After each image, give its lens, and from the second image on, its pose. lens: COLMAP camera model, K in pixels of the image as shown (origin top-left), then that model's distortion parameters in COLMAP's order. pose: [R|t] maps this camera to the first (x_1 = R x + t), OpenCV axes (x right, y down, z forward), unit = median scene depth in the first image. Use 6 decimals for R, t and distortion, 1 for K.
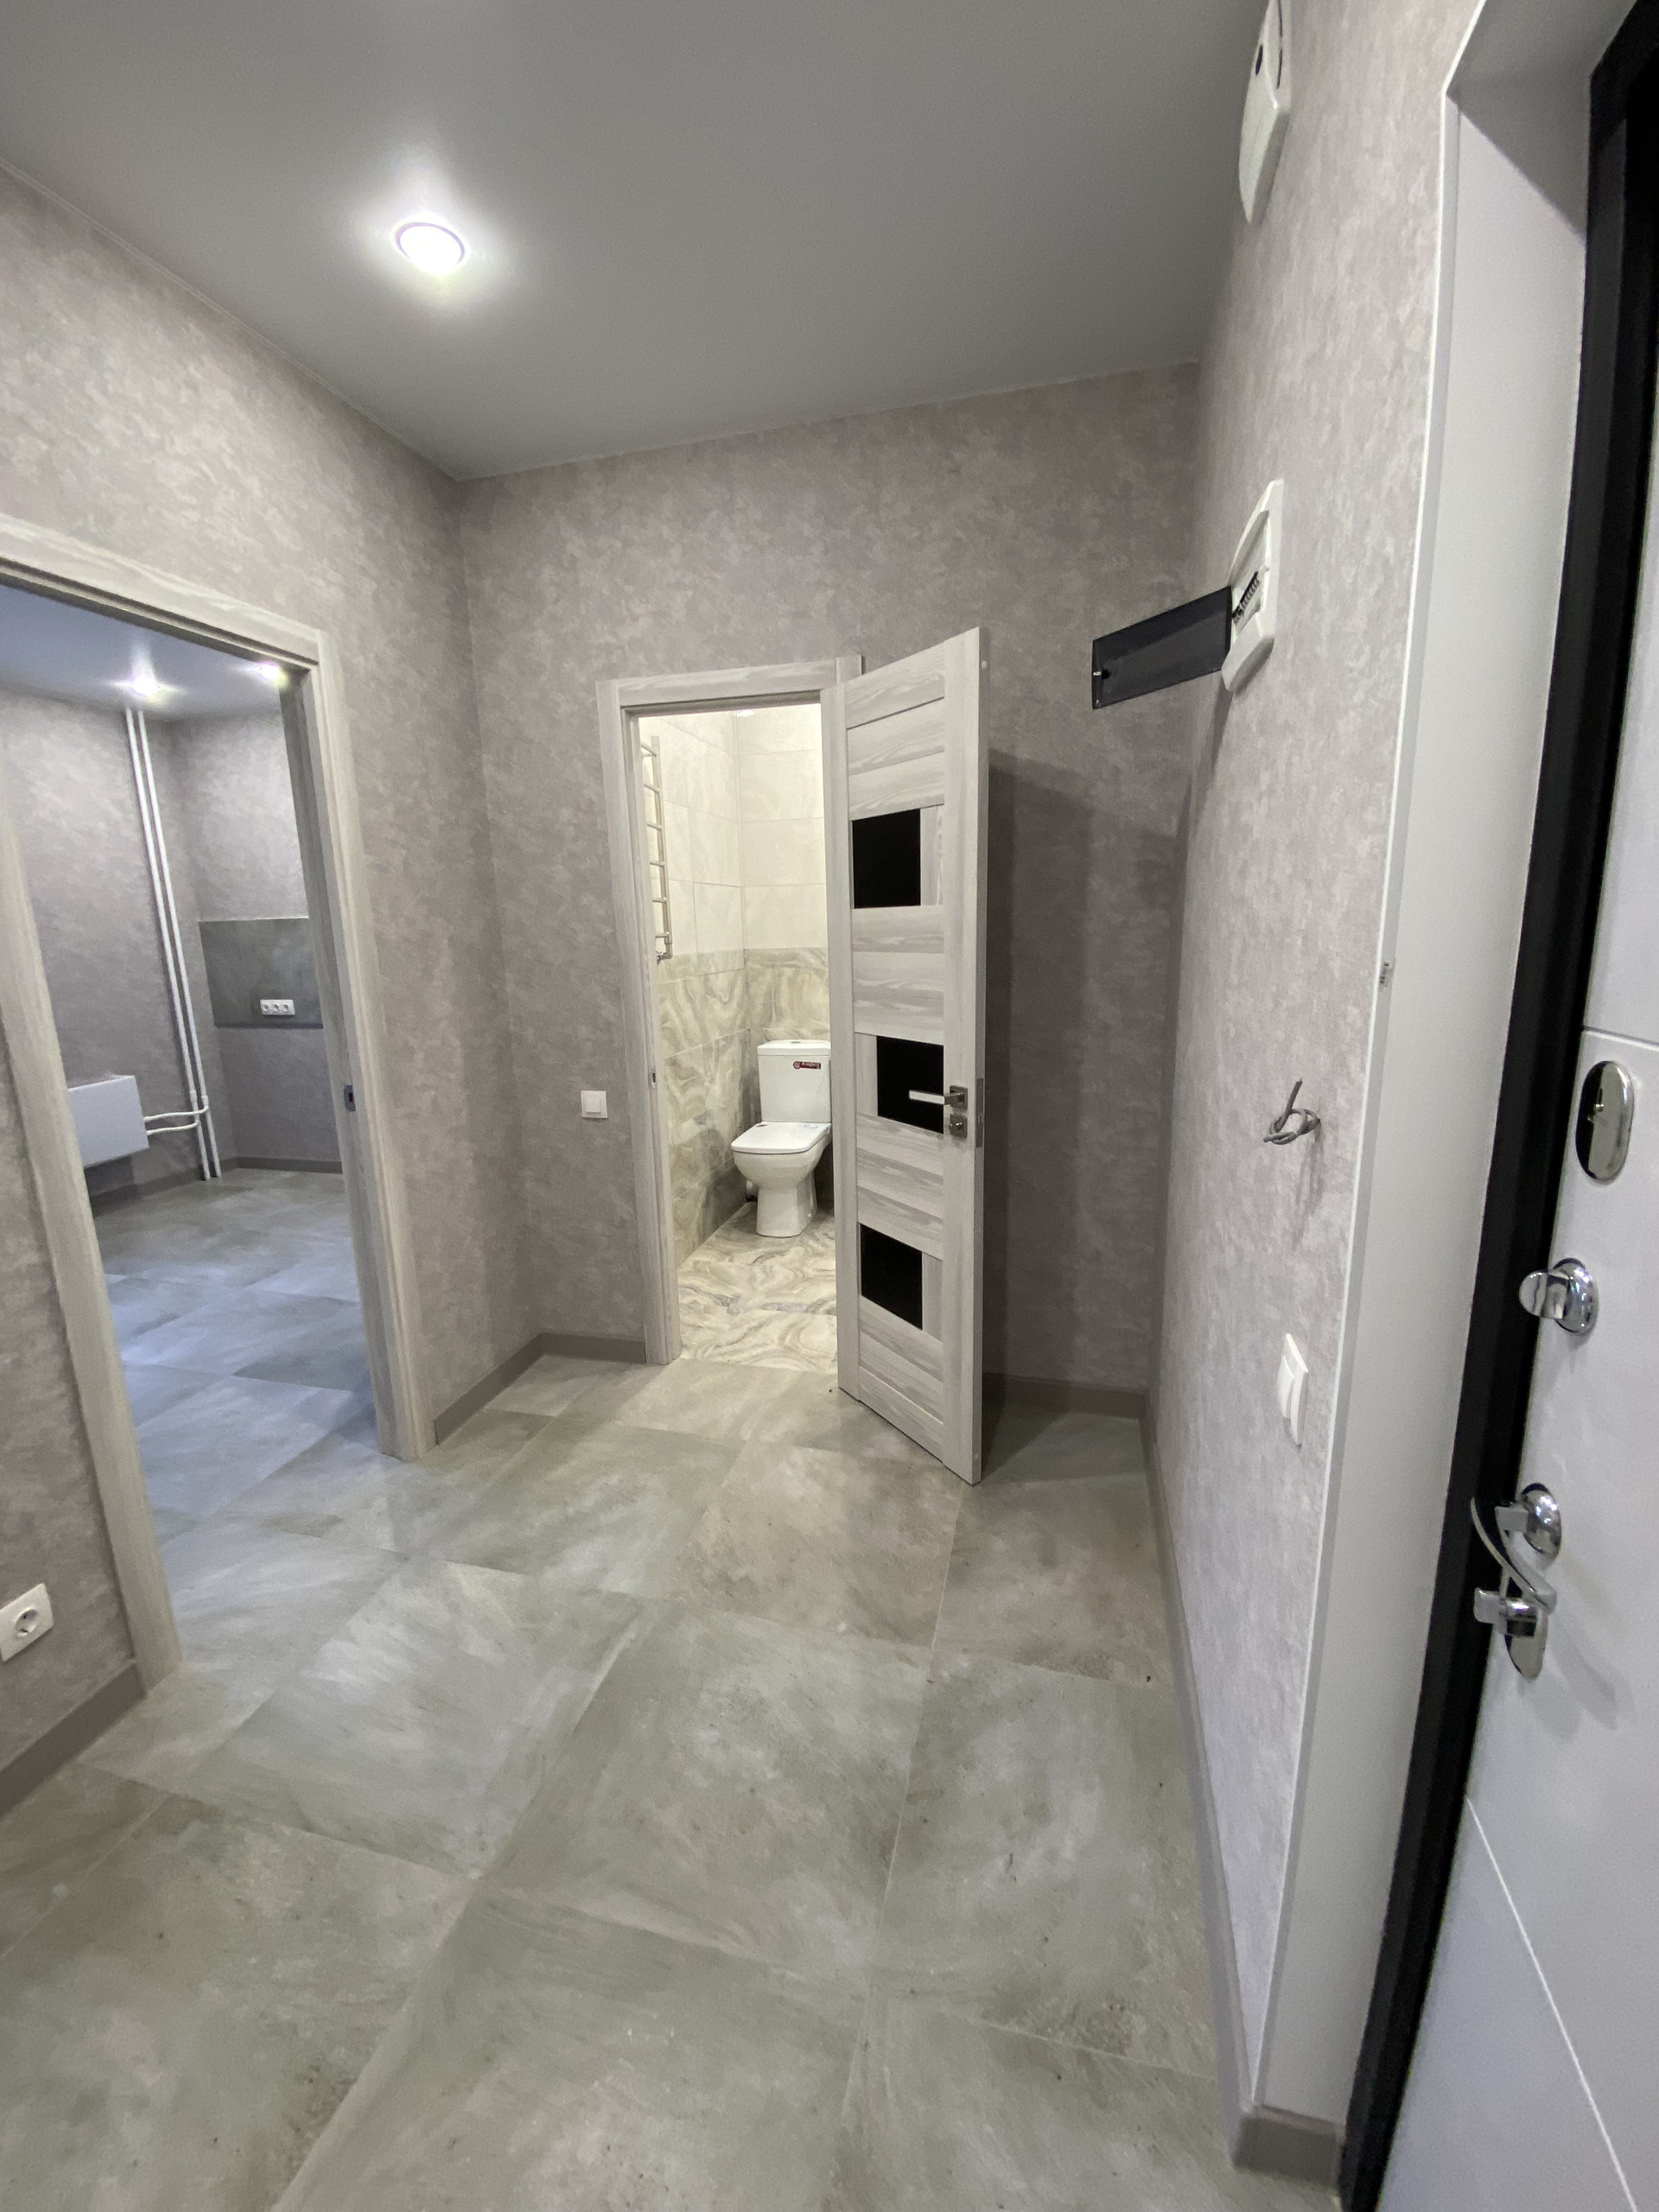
lens RADIAL K [[897.5, 0, 828.3], [0, 897.5, 1106.3], [0, 0, 1]] dist [0.019189, -0.018719]
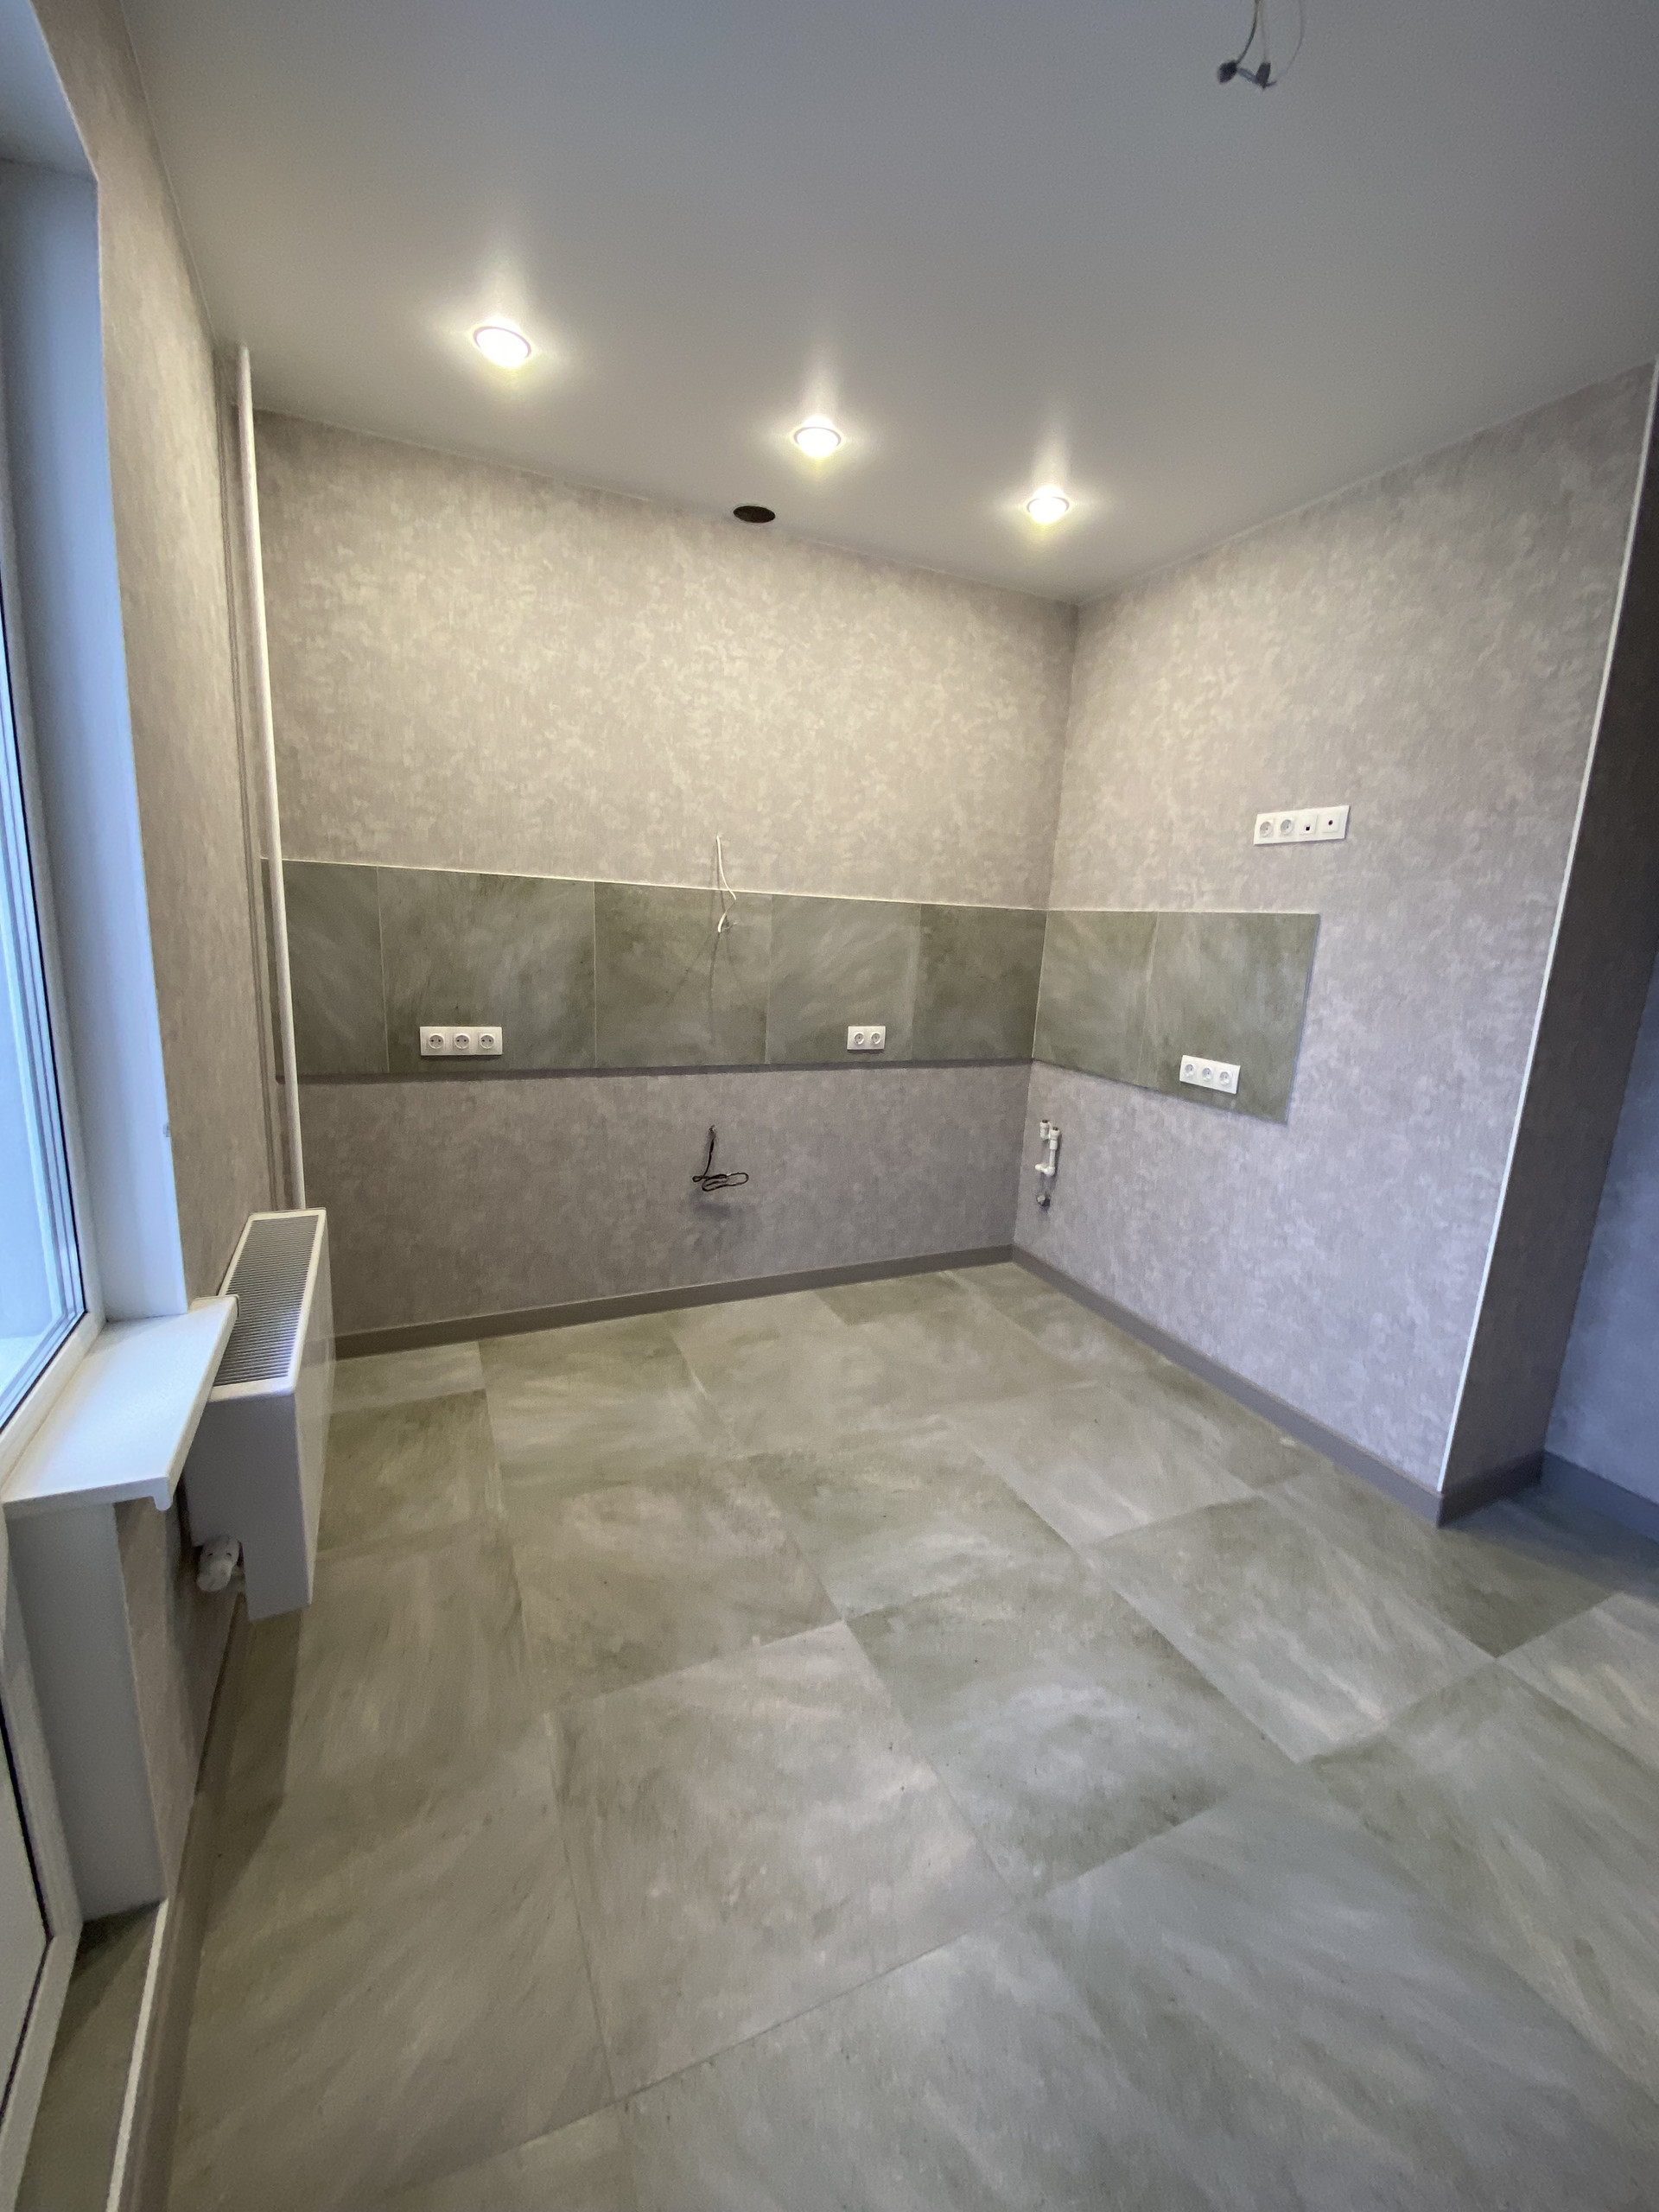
lens RADIAL K [[897.5, 0, 818.6], [0, 897.5, 1099.8], [0, 0, 1]] dist [0.019189, -0.018719]
pose [[0.754997, -0.066334, 0.652364, -1.196024], [0.058547, 0.997716, 0.033692, -0.121411], [-0.653109, 0.012756, 0.757156, 0.701817]]
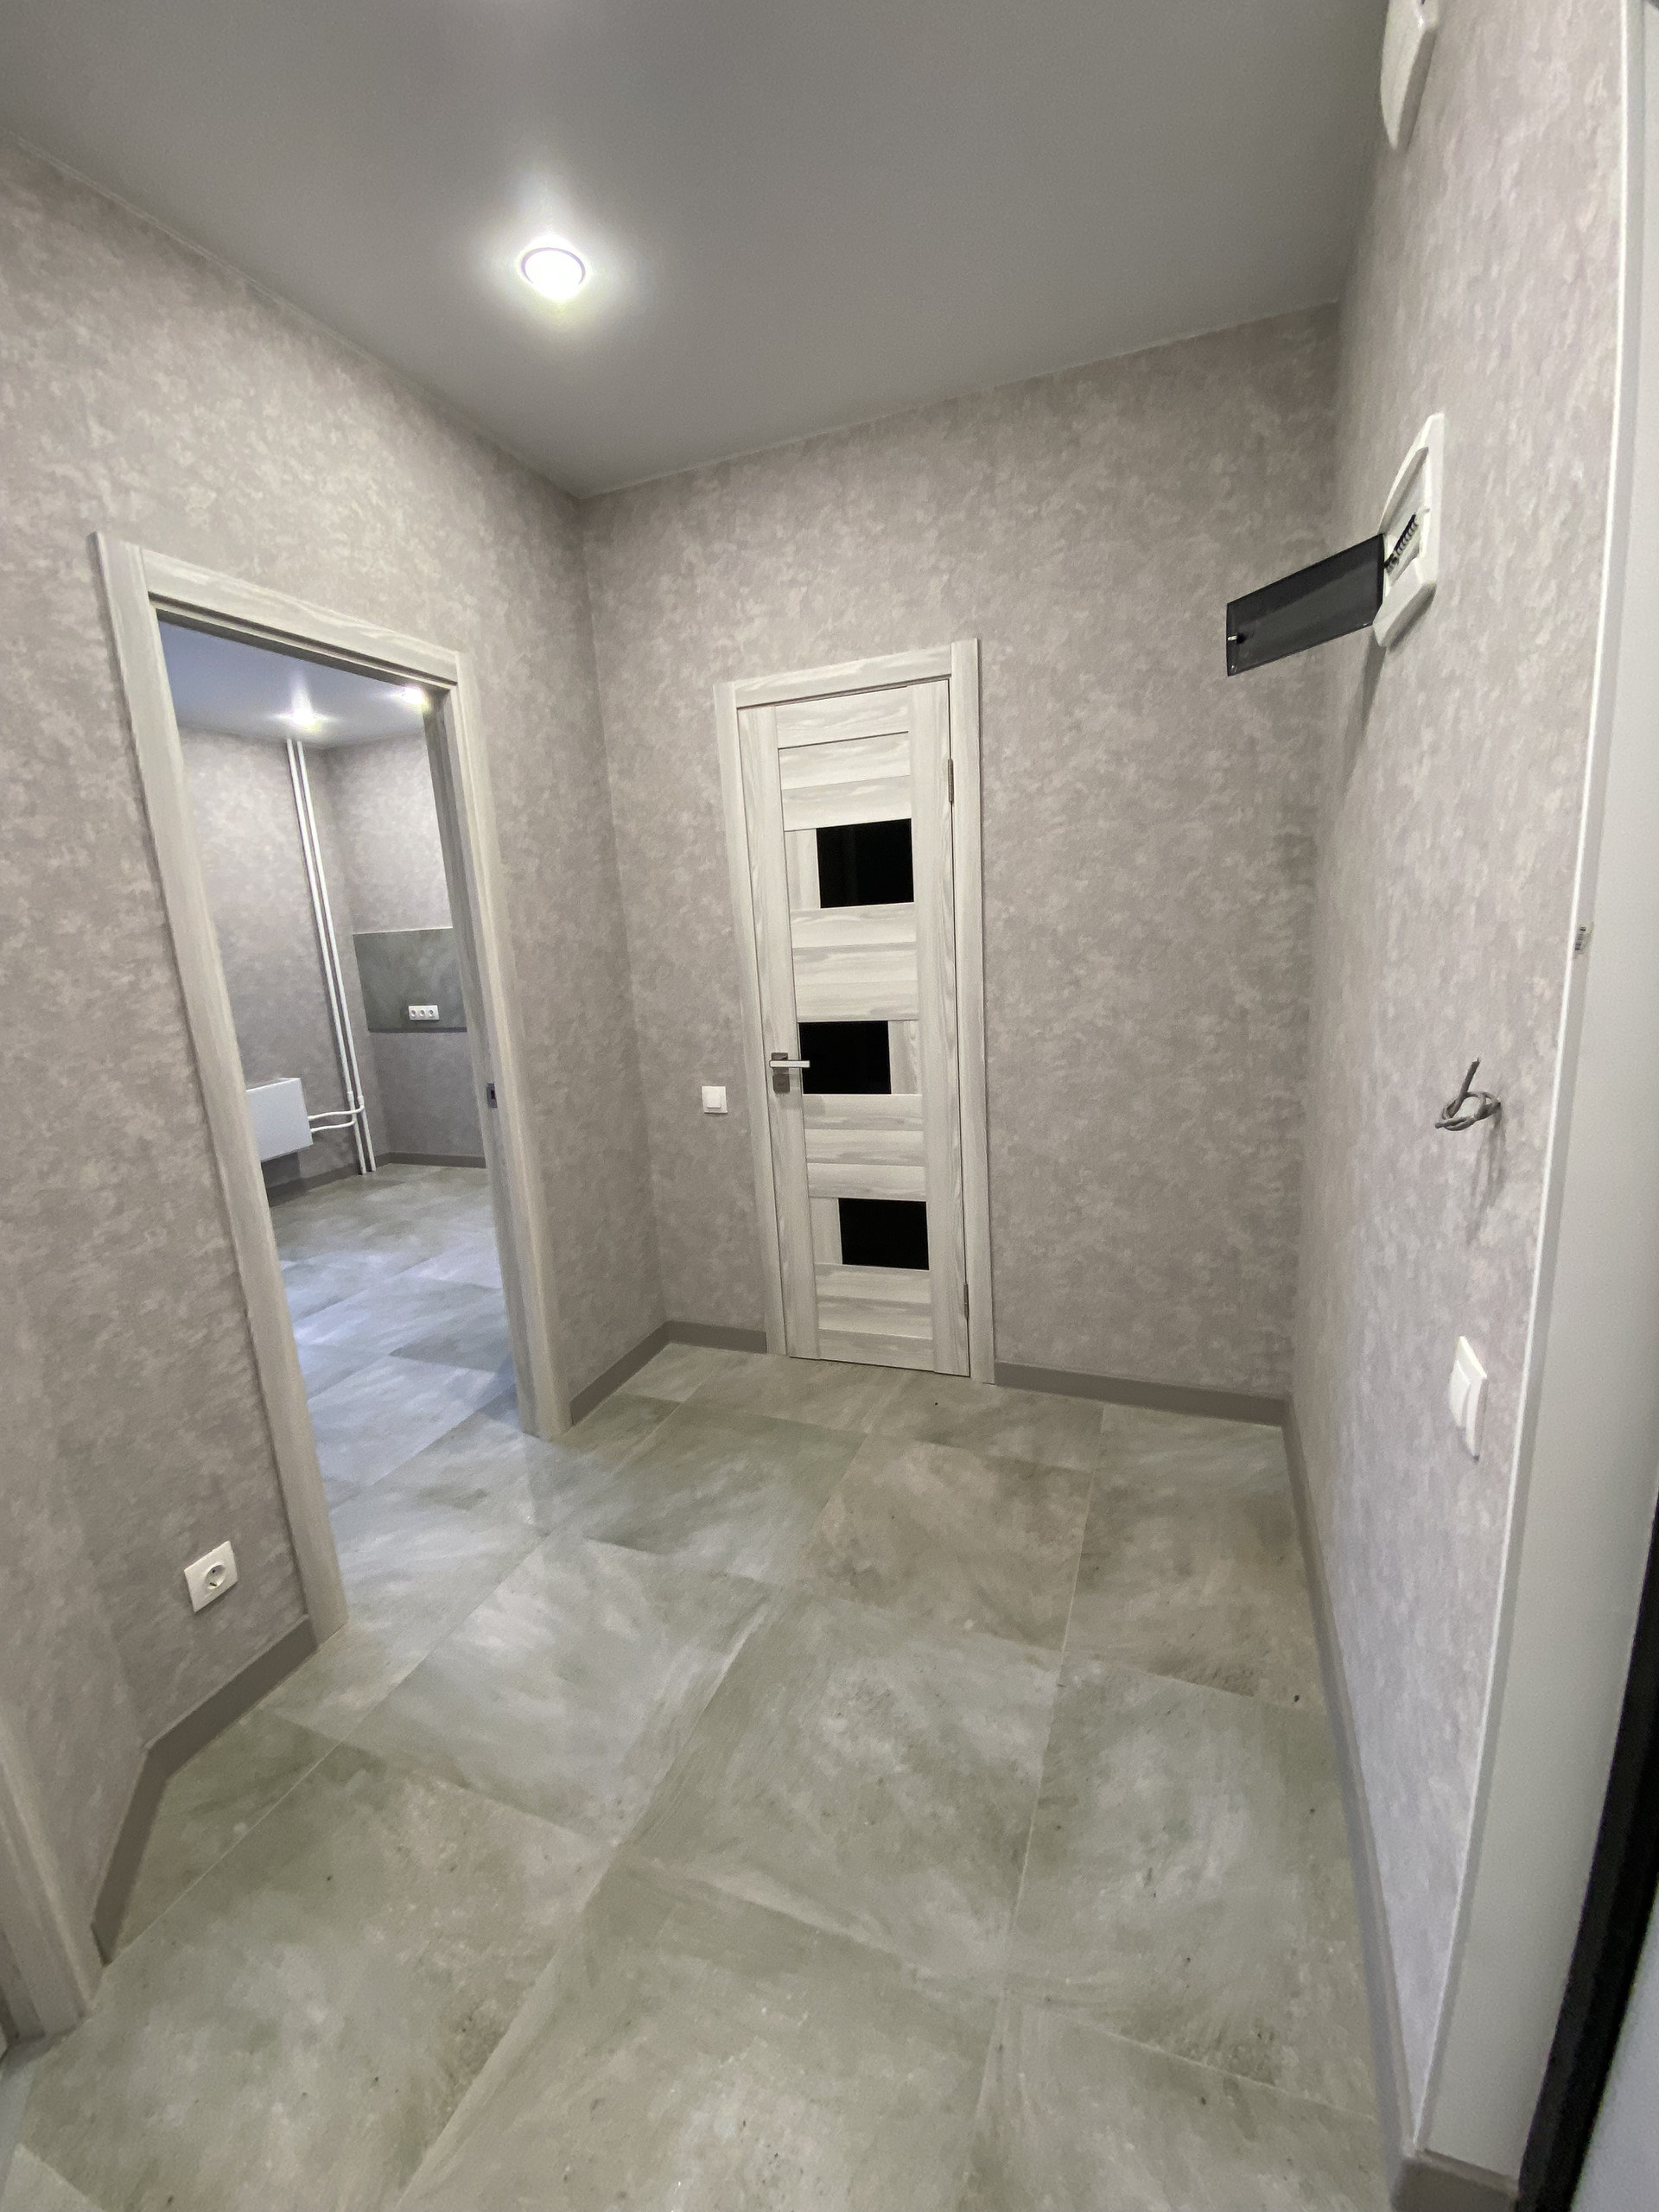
lens RADIAL K [[897.5, 0, 830.9], [0, 897.5, 1107.2], [0, 0, 1]] dist [0.019189, -0.018719]
pose [[0.992419, -0.008600, -0.122600, -0.004483], [0.009261, 0.999946, 0.004816, 0.002202], [0.122552, -0.005915, 0.992445, 0.002308]]
